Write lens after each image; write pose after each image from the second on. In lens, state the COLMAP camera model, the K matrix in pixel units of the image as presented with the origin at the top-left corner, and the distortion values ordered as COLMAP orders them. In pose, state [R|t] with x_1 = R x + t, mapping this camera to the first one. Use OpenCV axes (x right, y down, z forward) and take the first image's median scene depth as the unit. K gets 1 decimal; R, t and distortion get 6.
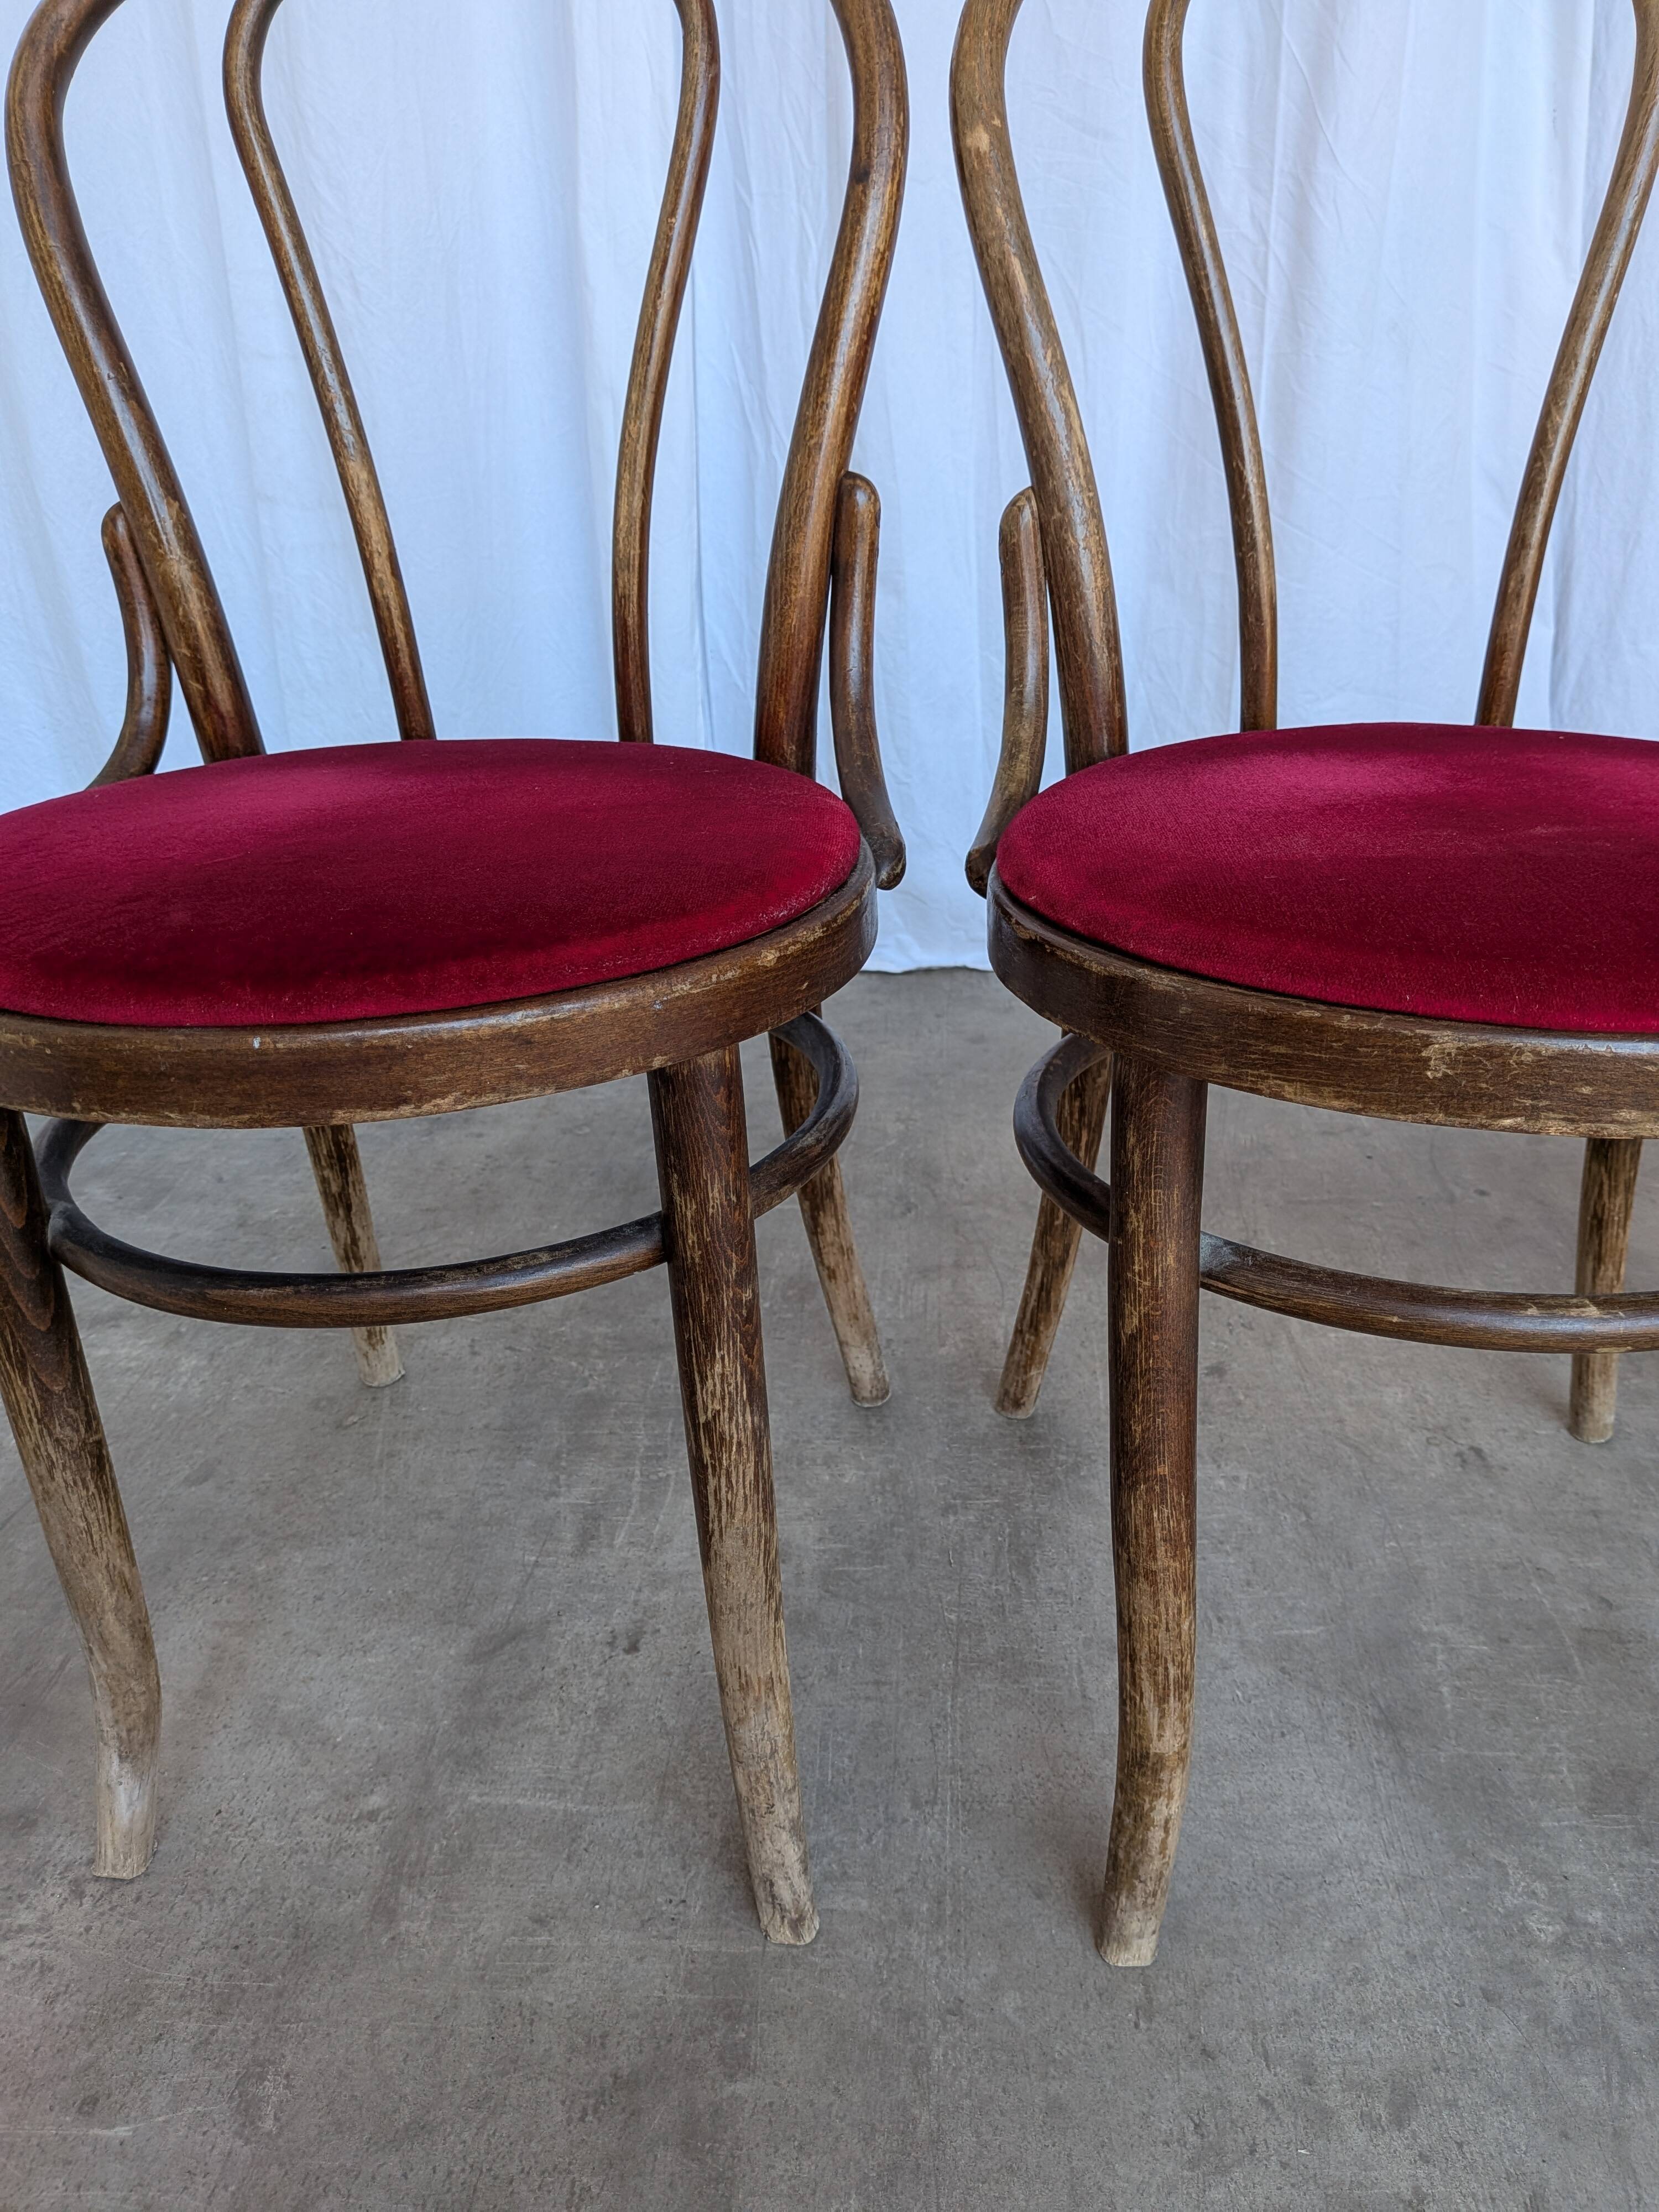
lens RADIAL K [[1638.0, 0, 858.5], [0, 1638.0, 1115.4], [0, 0, 1]] dist [0.026086, -0.066777]
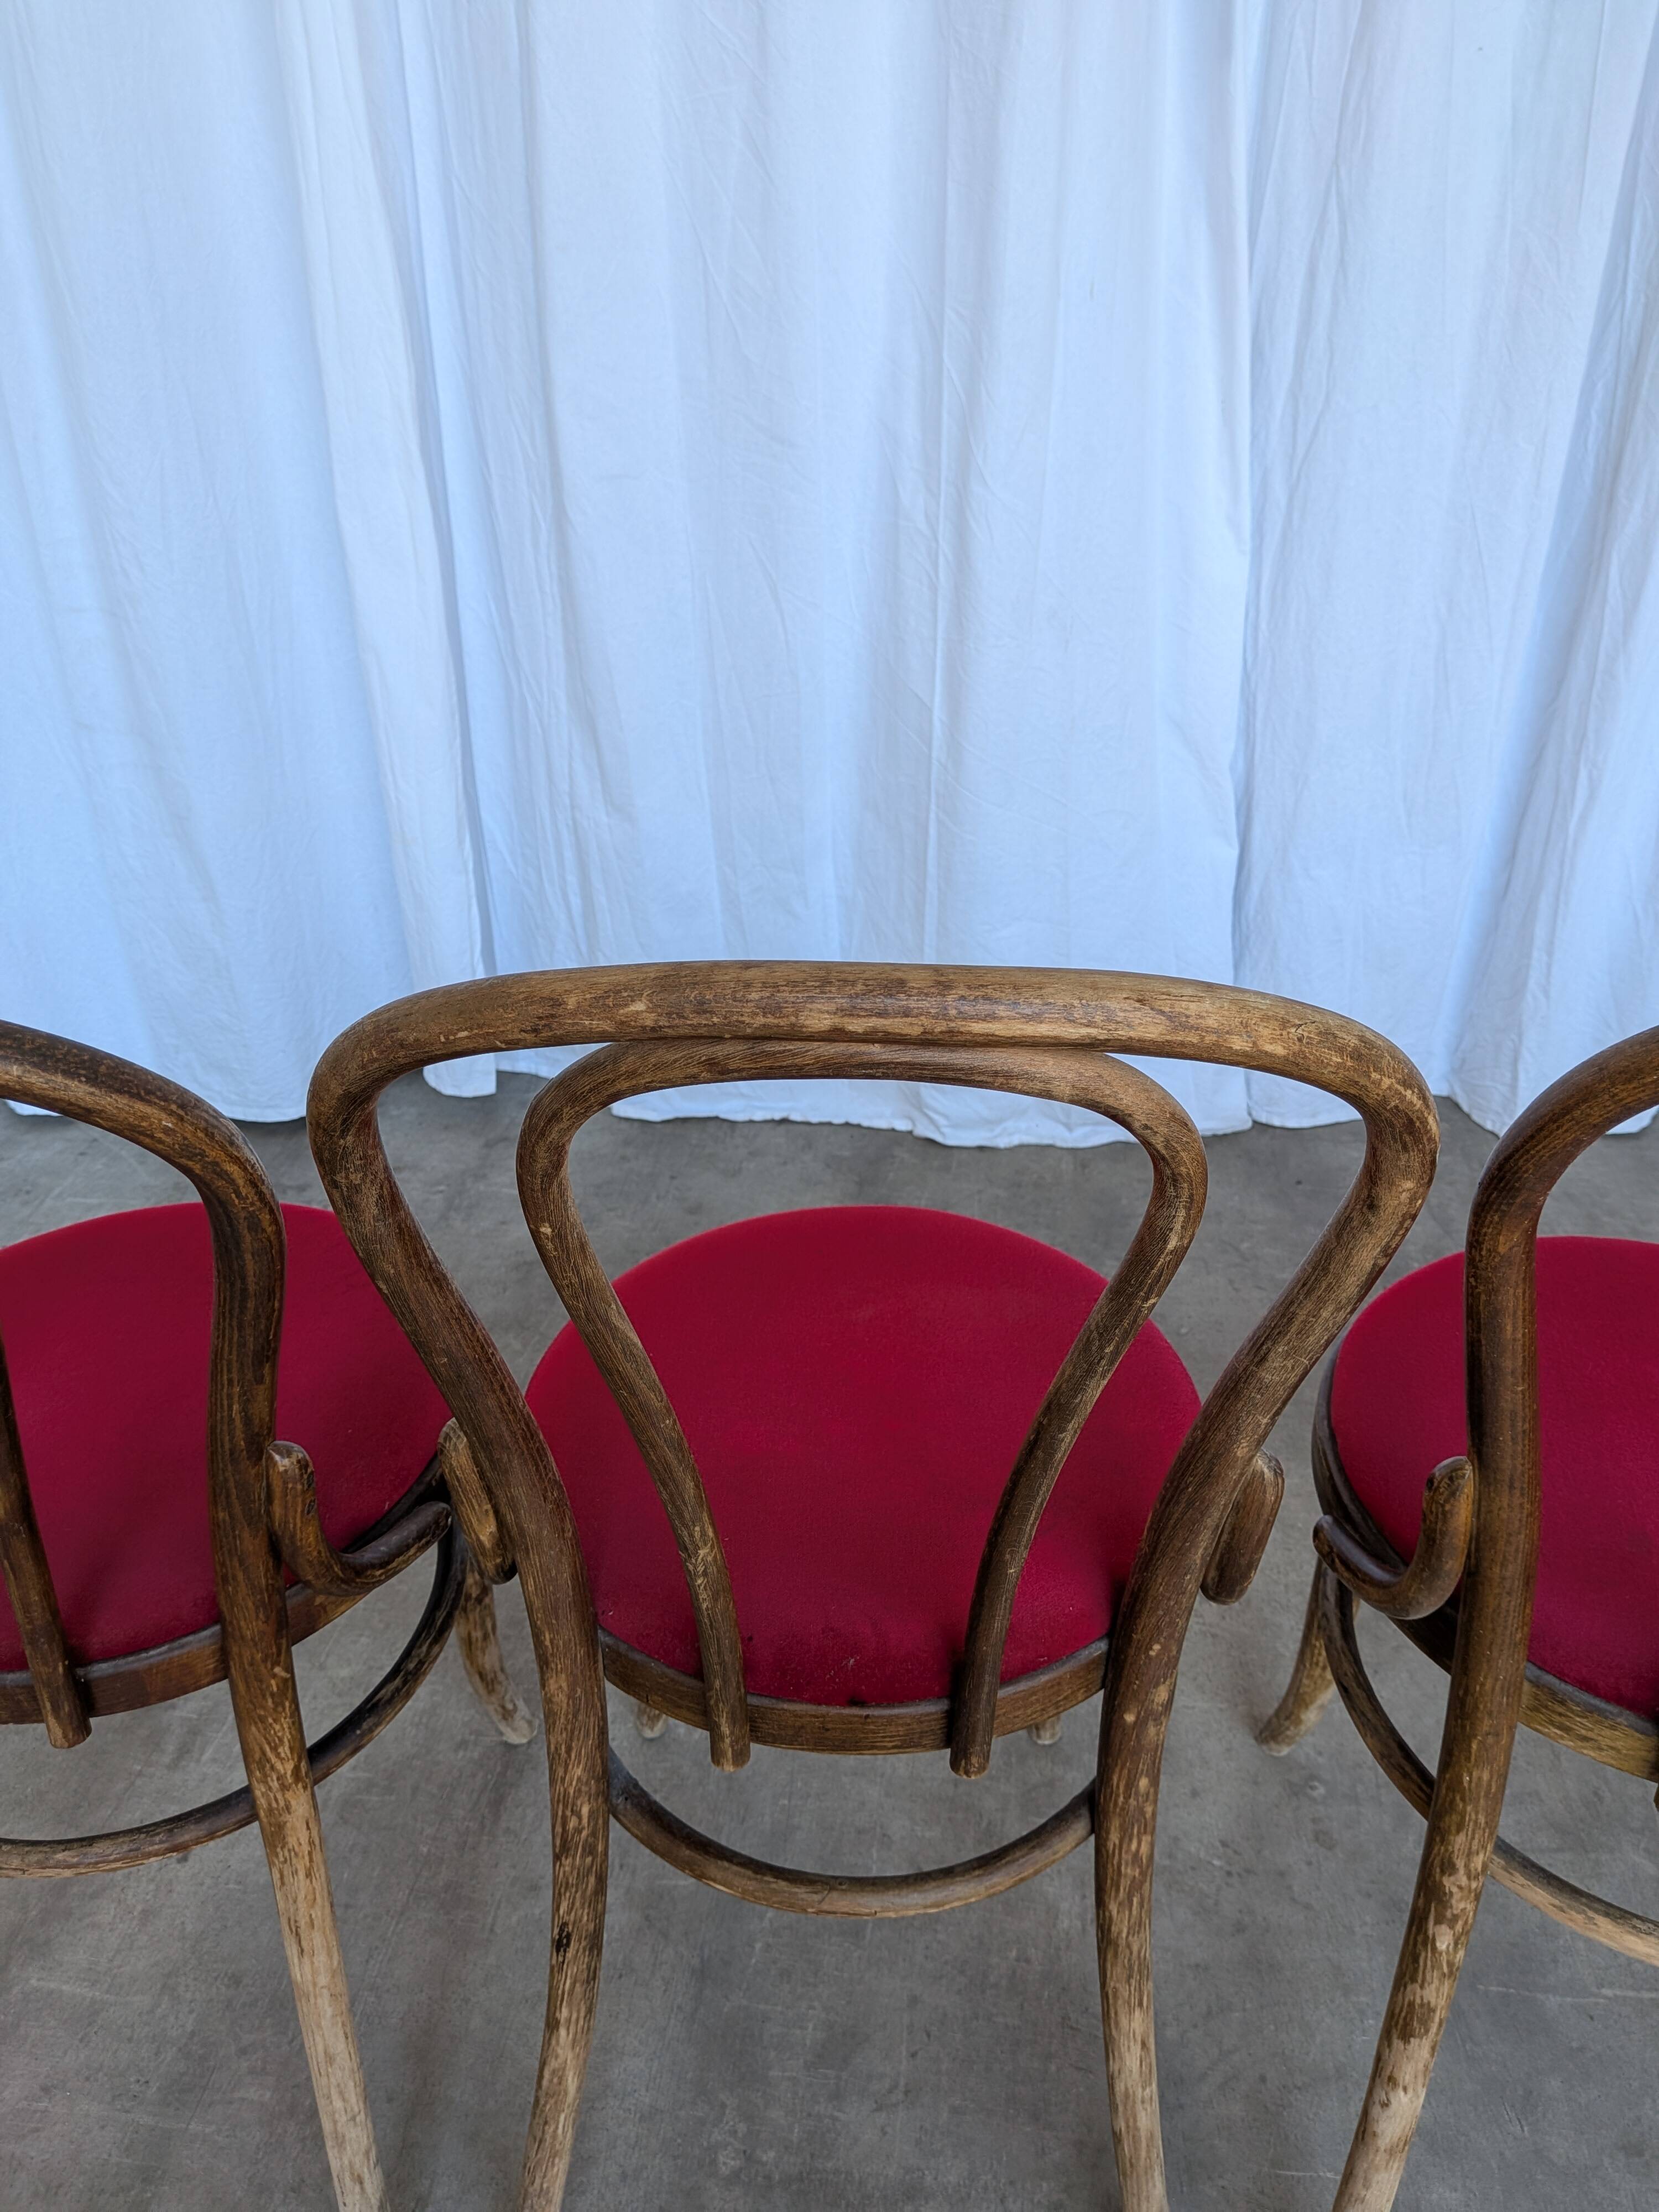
lens RADIAL K [[1635.9, 0, 841.0], [0, 1635.9, 1097.2], [0, 0, 1]] dist [0.029514, -0.070729]
pose [[0.997233, 0.038895, -0.063345, 0.493209], [-0.033032, 0.995293, 0.091105, -0.468383], [0.066590, -0.088761, 0.993825, -0.261796]]
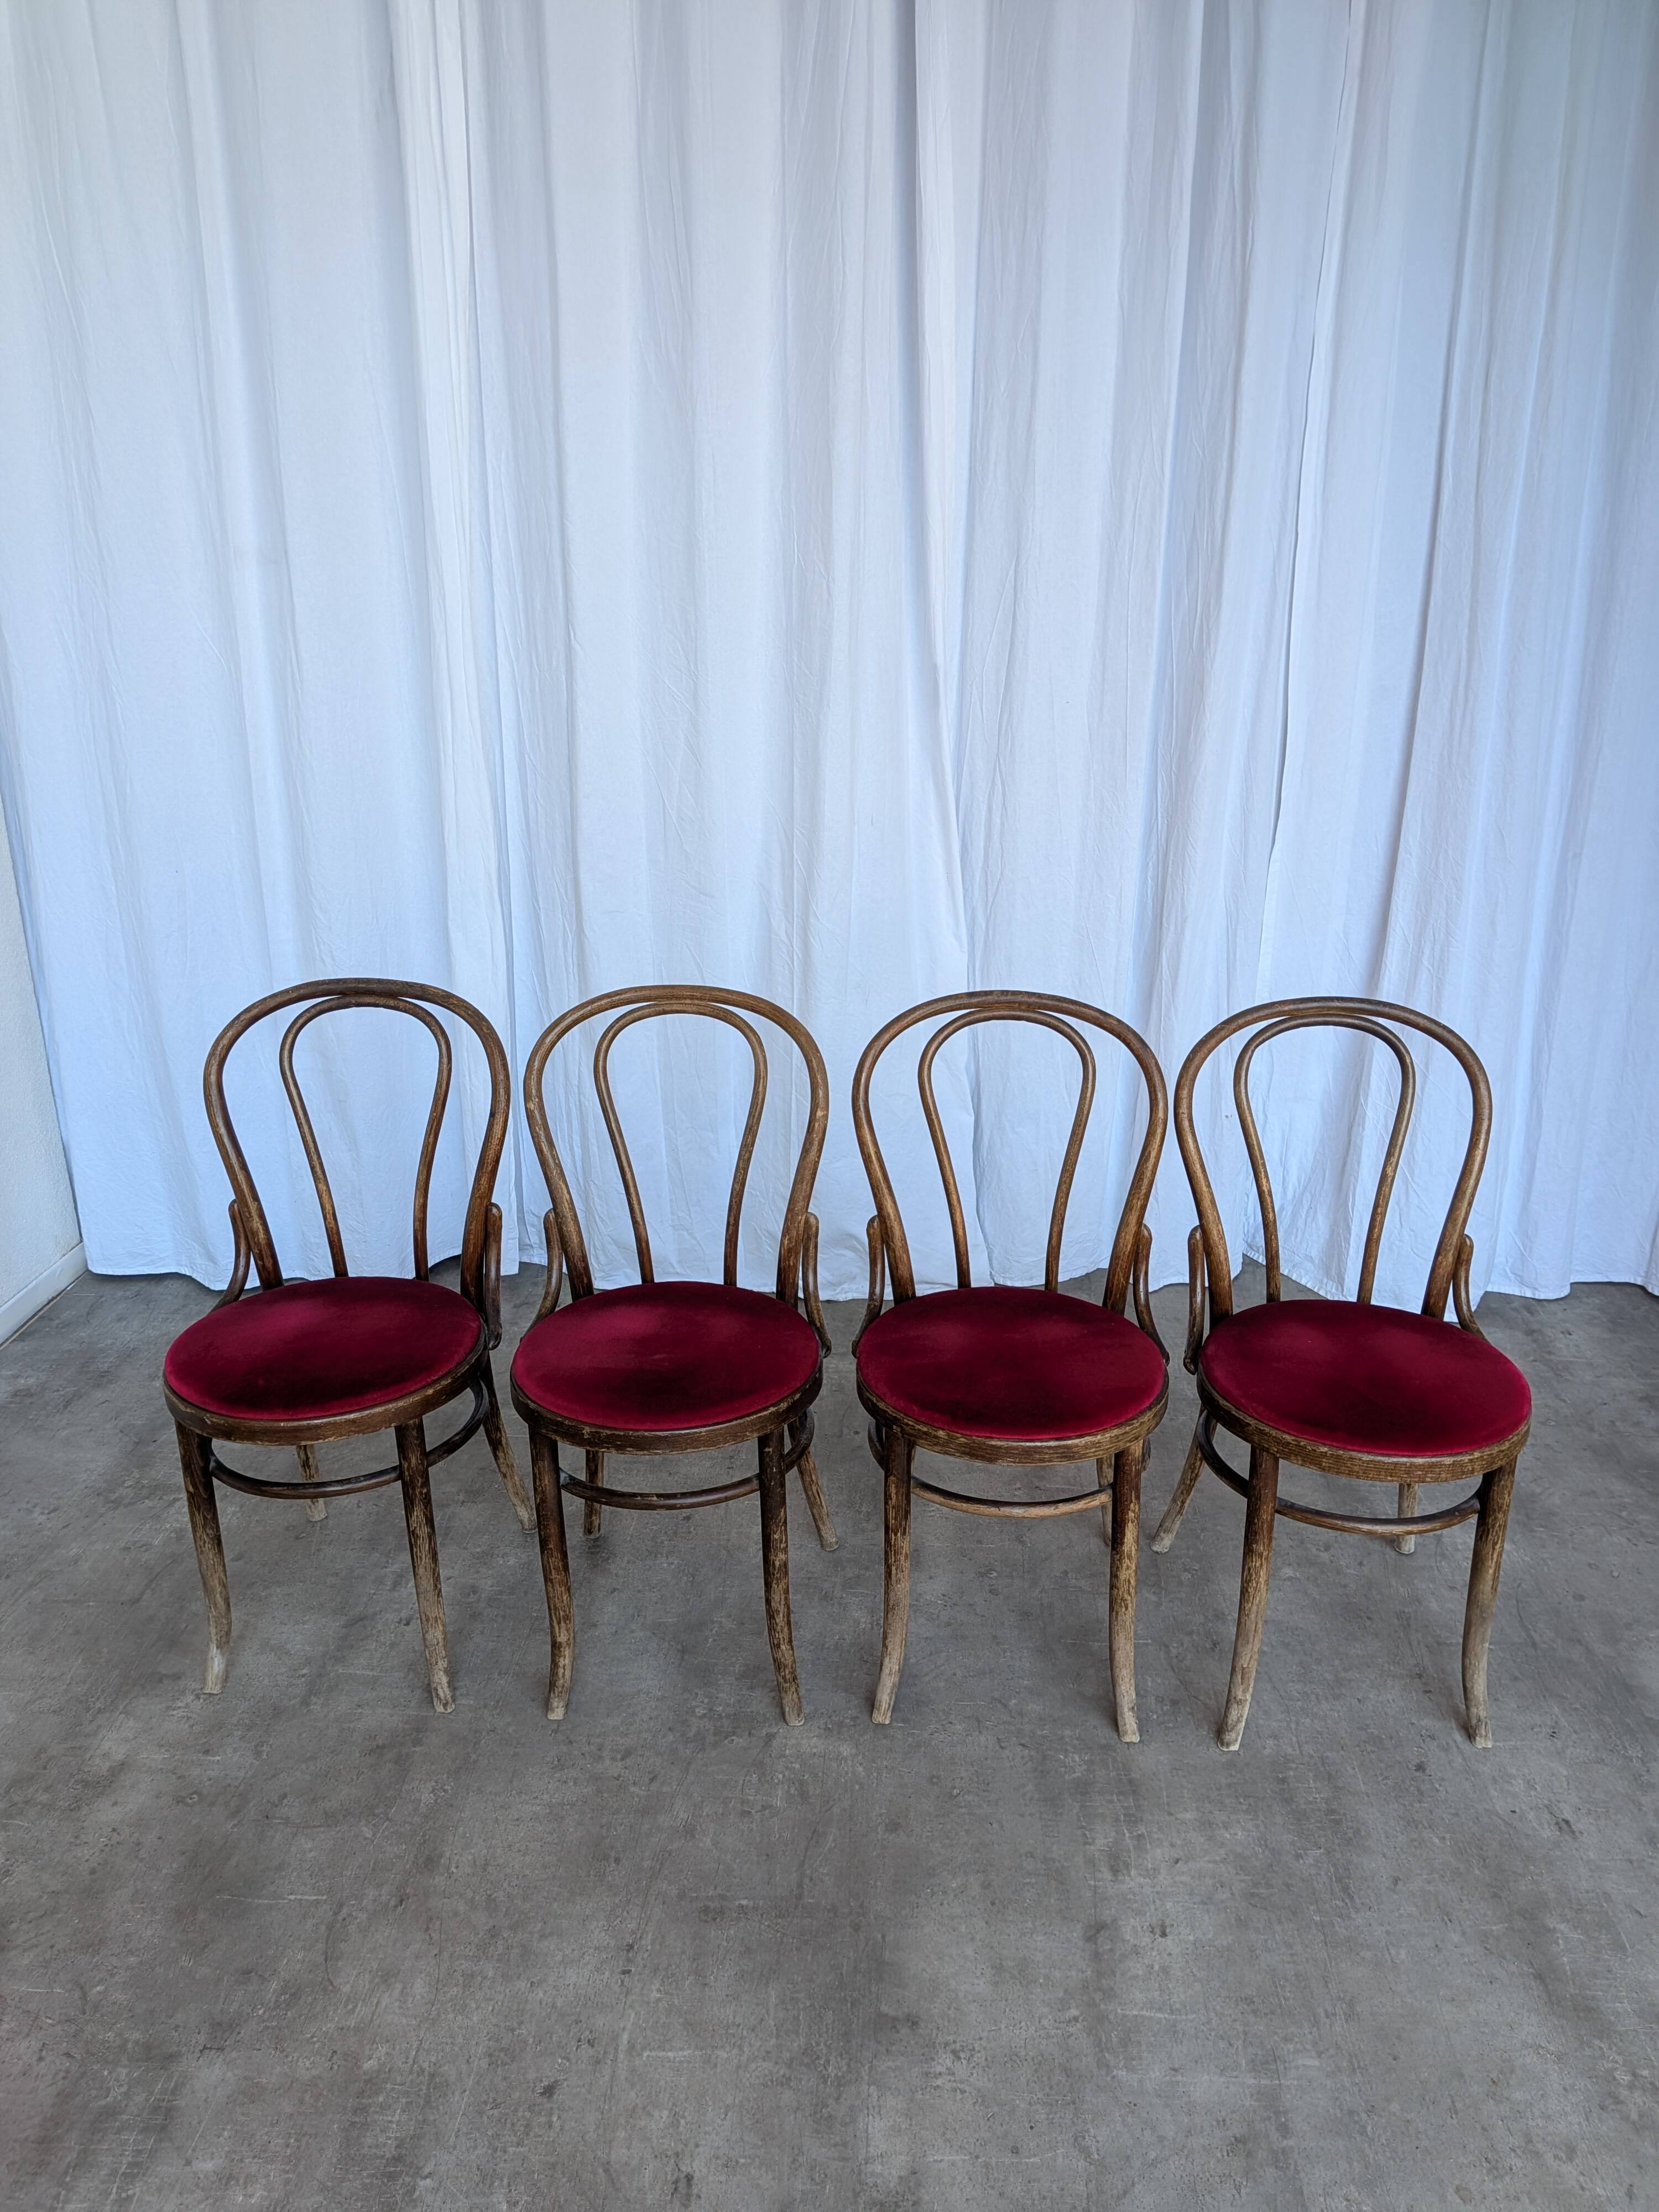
lens RADIAL K [[1627.8, 0, 852.3], [0, 1627.8, 1123.0], [0, 0, 1]] dist [0.055517, -0.111719]
pose [[0.999758, 0.018396, 0.012048, 0.553214], [-0.017265, 0.995967, -0.088040, -0.263496], [-0.013619, 0.087811, 0.996044, -1.764882]]
